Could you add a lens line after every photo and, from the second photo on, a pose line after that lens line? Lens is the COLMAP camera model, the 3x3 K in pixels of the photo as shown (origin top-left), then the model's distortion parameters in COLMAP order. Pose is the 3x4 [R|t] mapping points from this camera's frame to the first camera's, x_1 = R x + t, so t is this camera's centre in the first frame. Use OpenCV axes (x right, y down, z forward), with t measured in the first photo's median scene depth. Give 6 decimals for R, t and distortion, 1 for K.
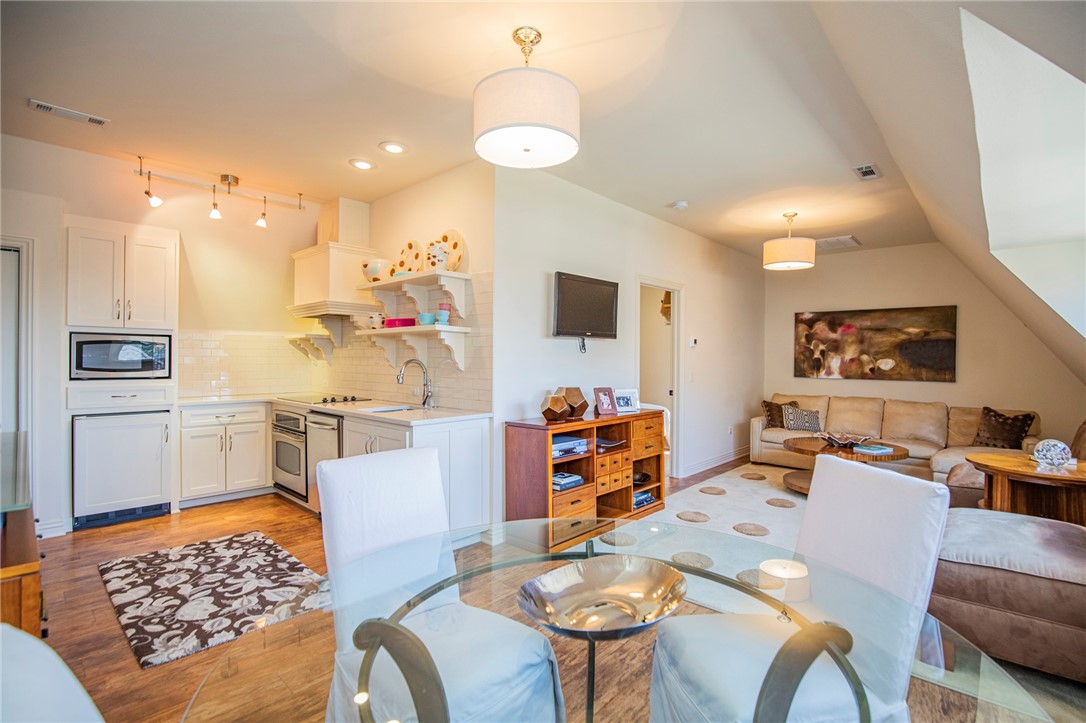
lens RADIAL K [[511.3, 0, 551.6], [0, 511.3, 362.1], [0, 0, 1]] dist [-0.028911, 0.001097]
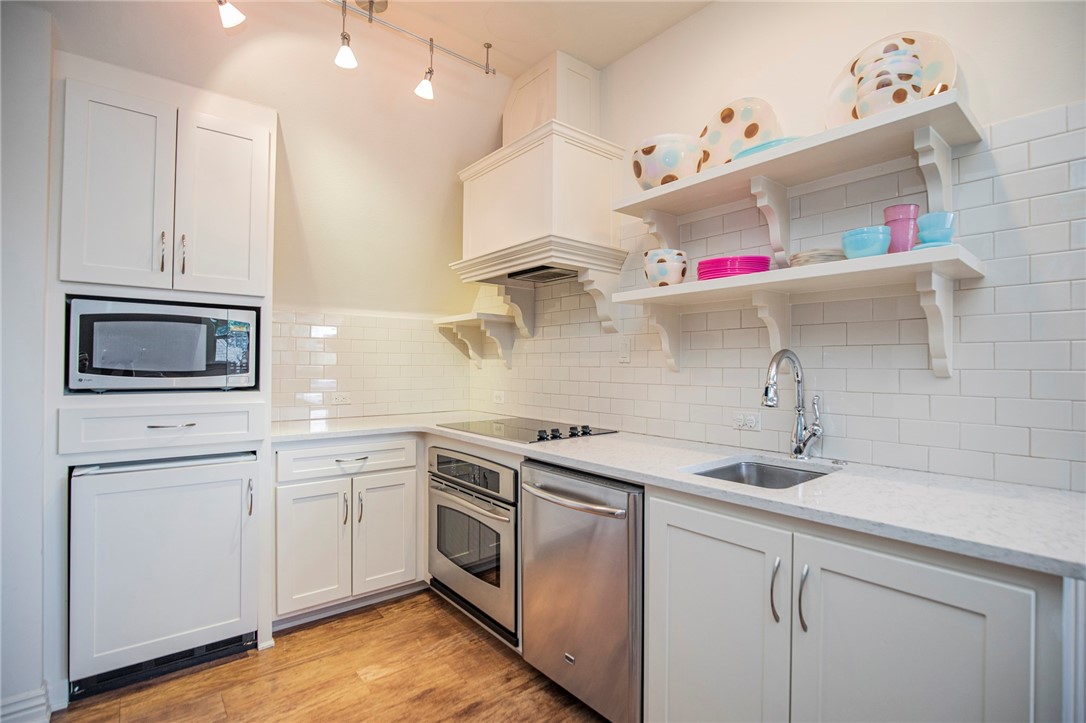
lens RADIAL K [[511.3, 0, 544.1], [0, 511.3, 361.8], [0, 0, 1]] dist [-0.028911, 0.001097]
pose [[0.989532, -0.001096, -0.144312, -0.344142], [-0.000844, 0.999910, -0.013382, 0.008844], [0.144314, 0.013364, 0.989442, 0.462715]]
